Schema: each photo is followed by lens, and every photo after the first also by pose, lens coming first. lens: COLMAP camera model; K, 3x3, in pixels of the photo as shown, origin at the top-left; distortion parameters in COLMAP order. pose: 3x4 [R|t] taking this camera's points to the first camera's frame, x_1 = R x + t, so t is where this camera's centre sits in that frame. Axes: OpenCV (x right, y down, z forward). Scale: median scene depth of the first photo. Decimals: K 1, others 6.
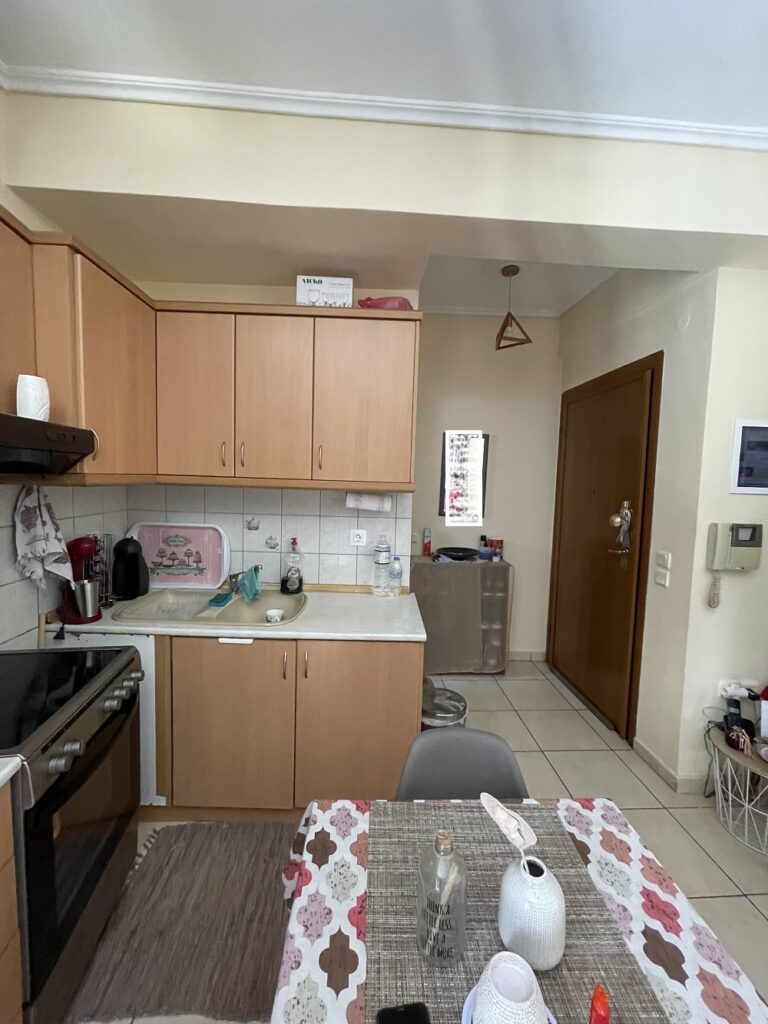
lens RADIAL K [[413.7, 0, 384.7], [0, 413.7, 508.4], [0, 0, 1]] dist [-0.000968, -0.000653]
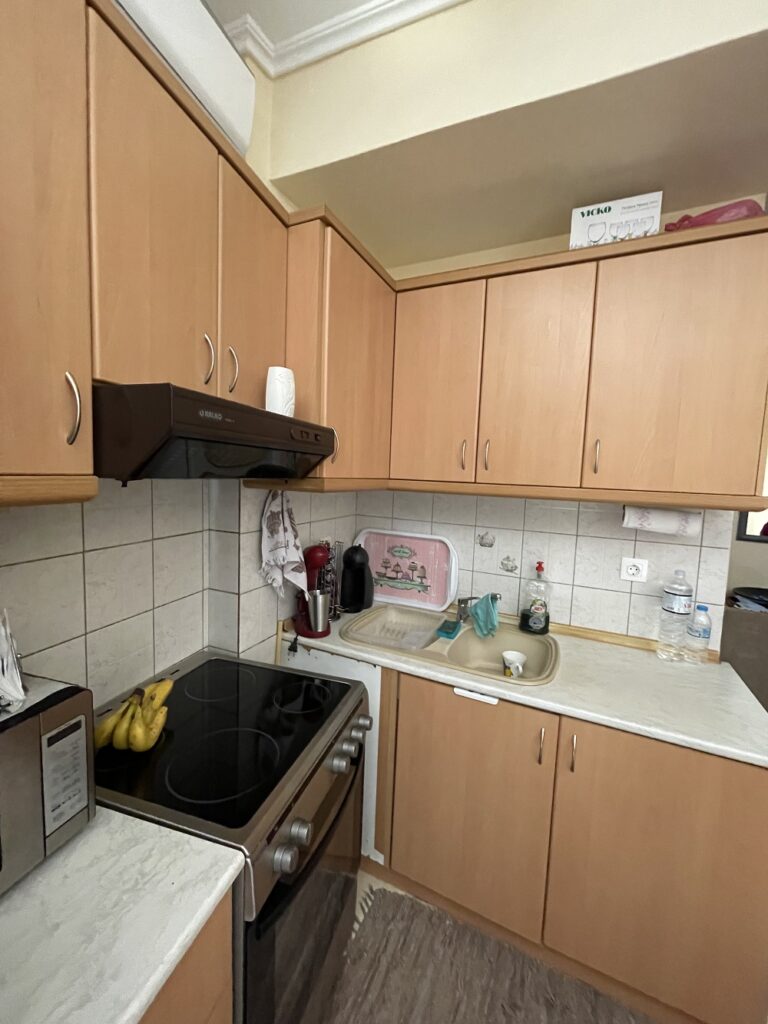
lens RADIAL K [[413.7, 0, 384.7], [0, 413.7, 508.4], [0, 0, 1]] dist [-0.000968, -0.000653]
pose [[0.894503, 0.041439, -0.445137, -0.179700], [-0.043959, 0.999022, 0.004664, -0.024782], [0.444895, 0.015396, 0.895450, 0.225684]]
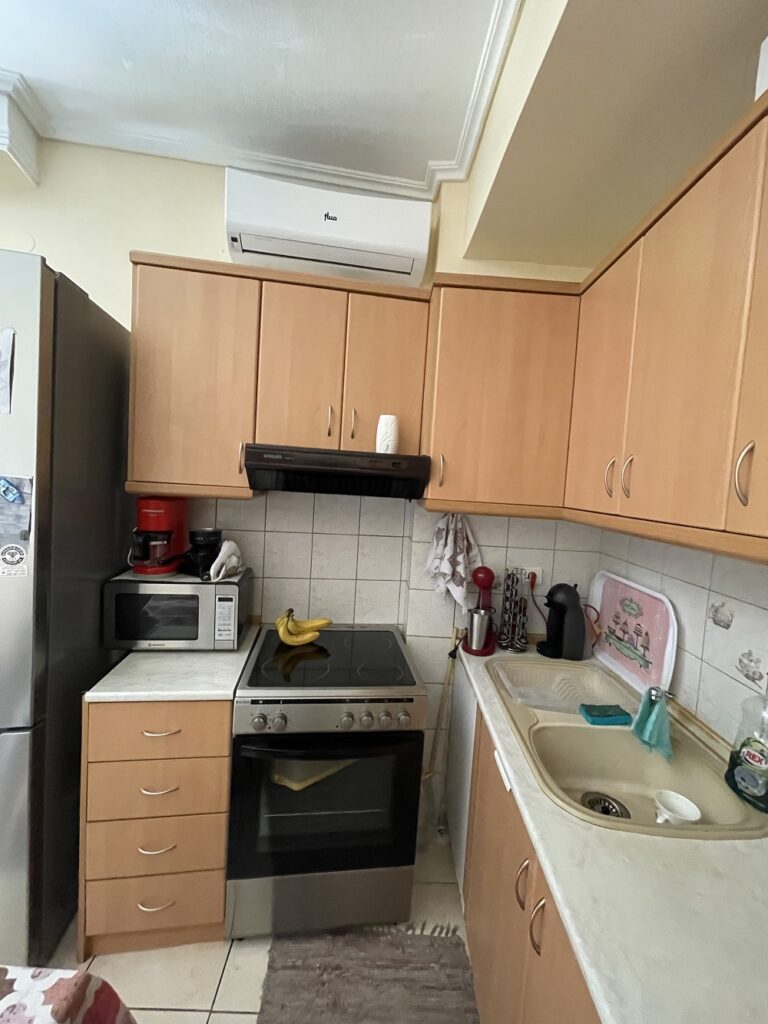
lens RADIAL K [[411.7, 0, 384.9], [0, 411.7, 508.7], [0, 0, 1]] dist [-0.001912, -0.000606]
pose [[-0.029979, 0.028592, -0.999142, 0.250536], [-0.135633, 0.990229, 0.032406, -0.066496], [0.990306, 0.136488, -0.025808, 0.774245]]
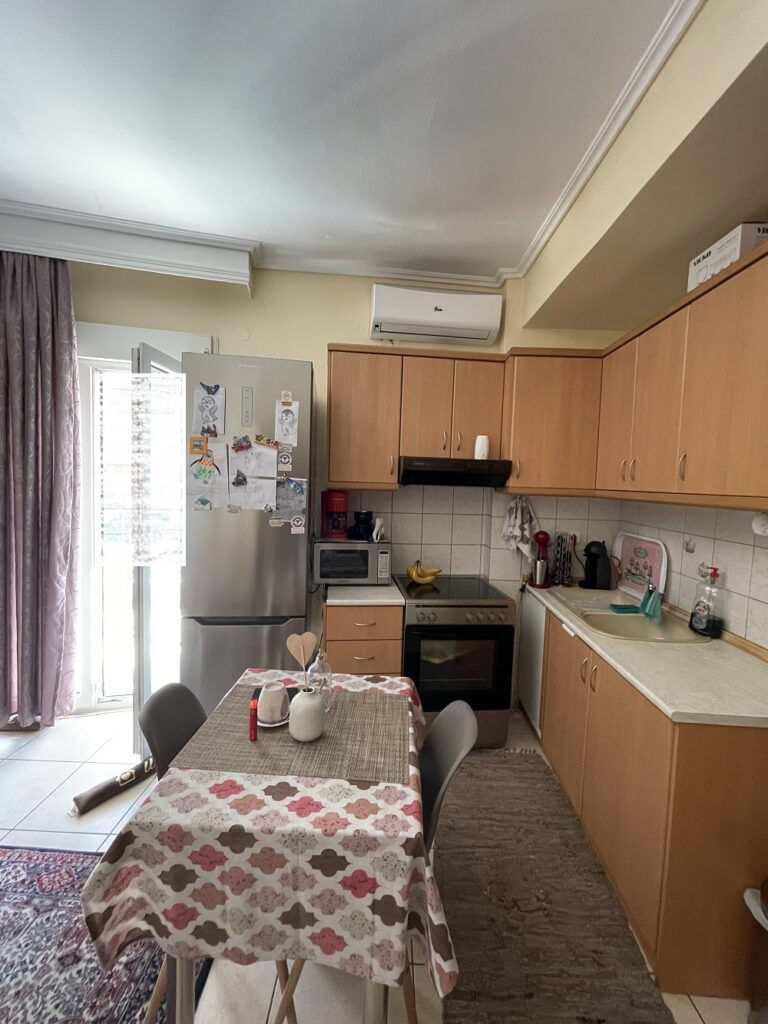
lens RADIAL K [[413.7, 0, 384.7], [0, 413.7, 508.4], [0, 0, 1]] dist [-0.000968, -0.000653]
pose [[-0.069061, 0.031321, -0.997121, 0.806414], [-0.106712, 0.993540, 0.038599, -0.007989], [0.991889, 0.109071, -0.065273, 0.521623]]
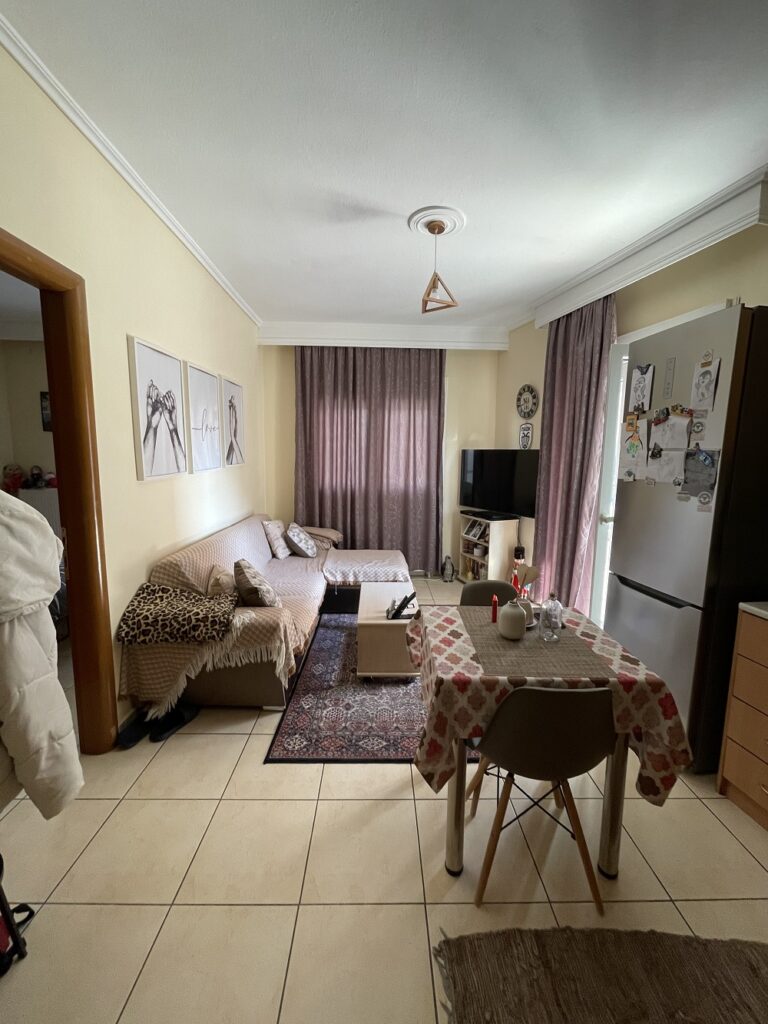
lens RADIAL K [[411.7, 0, 384.9], [0, 411.7, 508.7], [0, 0, 1]] dist [-0.001912, -0.000606]
pose [[-0.998192, -0.050216, 0.033035, 0.403865], [-0.042718, 0.979303, 0.197839, -0.042226], [-0.042286, 0.196070, -0.979678, 1.252485]]
